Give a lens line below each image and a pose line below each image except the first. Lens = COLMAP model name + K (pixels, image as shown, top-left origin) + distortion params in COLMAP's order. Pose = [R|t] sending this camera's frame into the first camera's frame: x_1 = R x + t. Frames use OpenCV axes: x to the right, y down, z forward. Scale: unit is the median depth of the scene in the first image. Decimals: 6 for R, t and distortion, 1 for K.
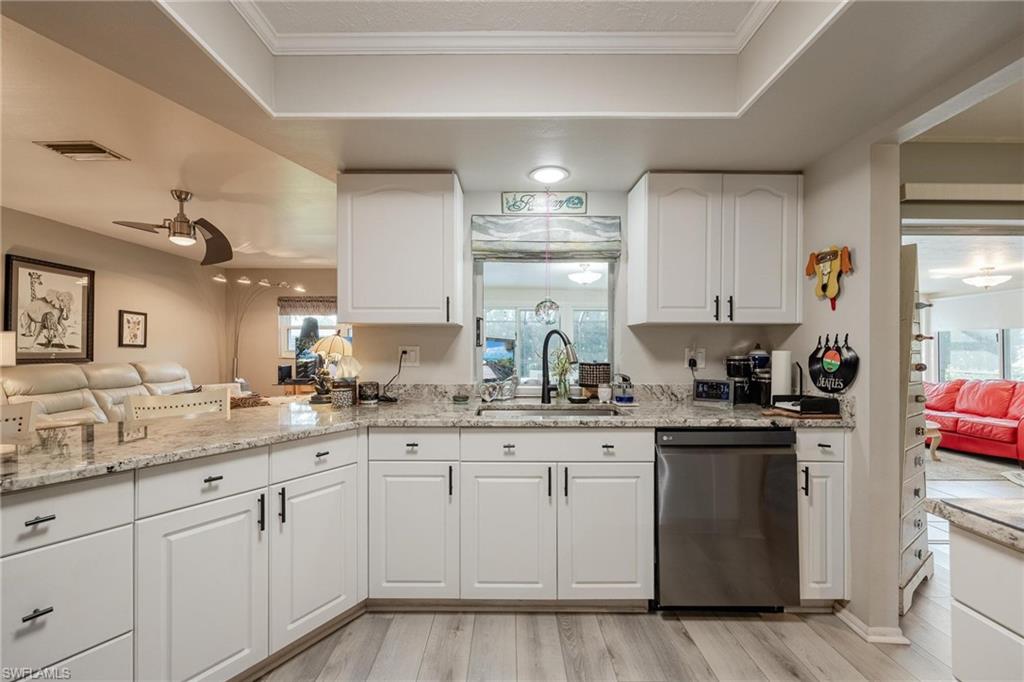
lens RADIAL K [[427.5, 0, 509.7], [0, 427.5, 345.0], [0, 0, 1]] dist [0.003151, -0.000021]
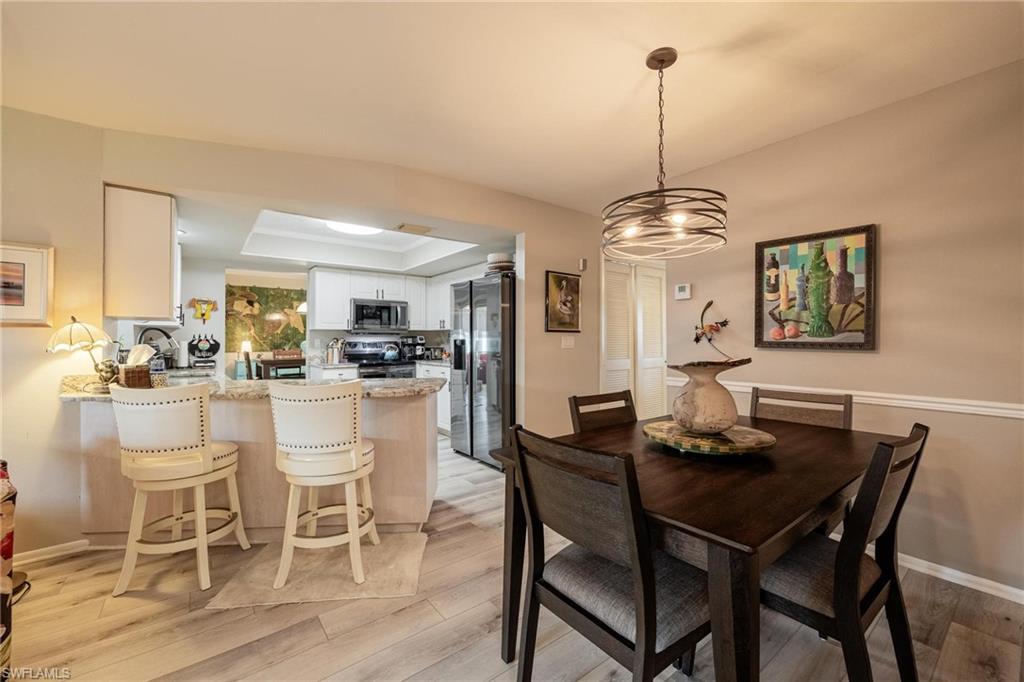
lens RADIAL K [[405.8, 0, 498.6], [0, 405.8, 336.8], [0, 0, 1]] dist [-0.000506, -0.000047]
pose [[-0.599940, 0.012259, 0.799951, -1.740808], [0.001316, 0.999896, -0.014336, 0.020901], [-0.800044, -0.007549, -0.599894, 0.870275]]
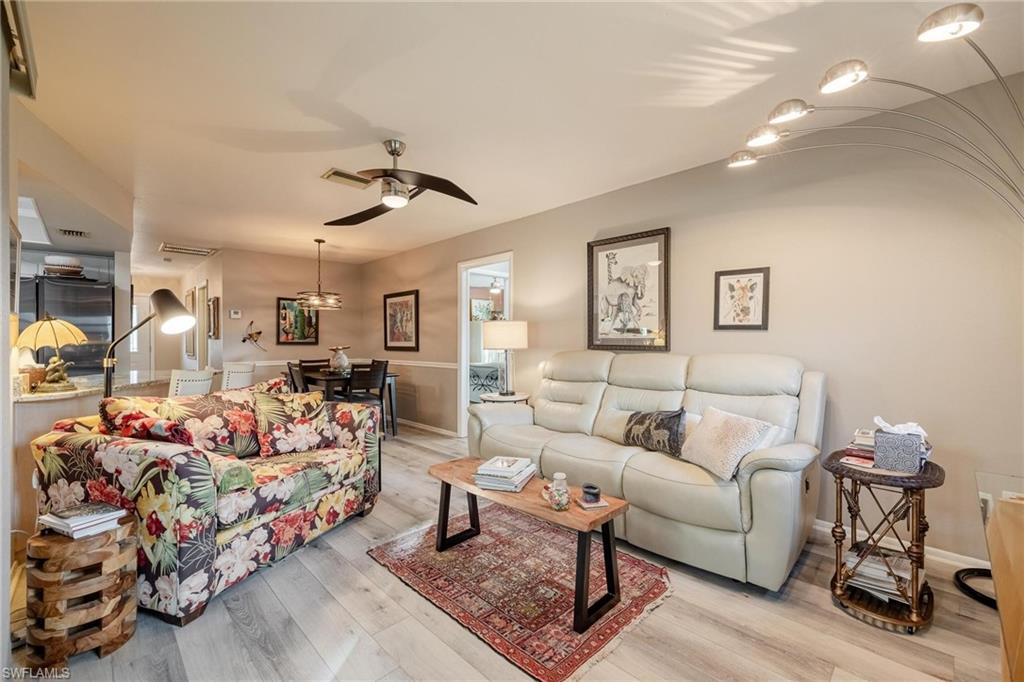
lens RADIAL K [[427.5, 0, 509.7], [0, 427.5, 345.0], [0, 0, 1]] dist [0.003151, -0.000021]
pose [[-0.706591, 0.011587, -0.707527, -0.468766], [0.011238, 0.999924, 0.005151, 0.039672], [0.707533, -0.004312, -0.706667, 2.415951]]
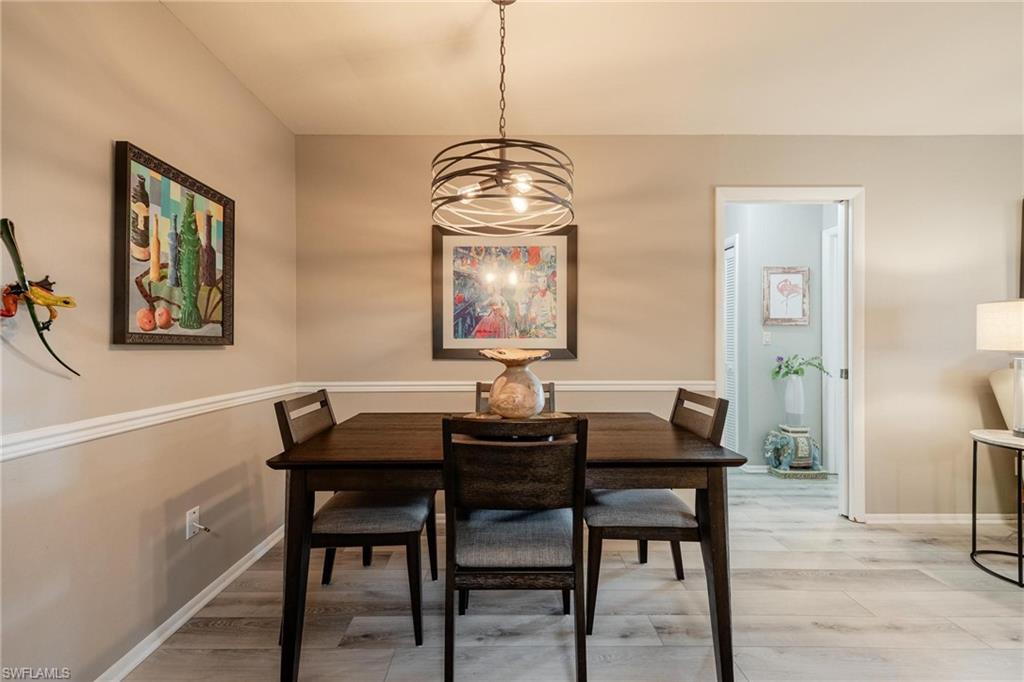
lens RADIAL K [[427.5, 0, 509.7], [0, 427.5, 345.0], [0, 0, 1]] dist [0.003151, -0.000021]
pose [[0.009575, 0.008606, -0.999917, -0.690414], [0.007631, 0.999933, 0.008679, 0.034820], [0.999925, -0.007713, 0.009509, 0.193559]]
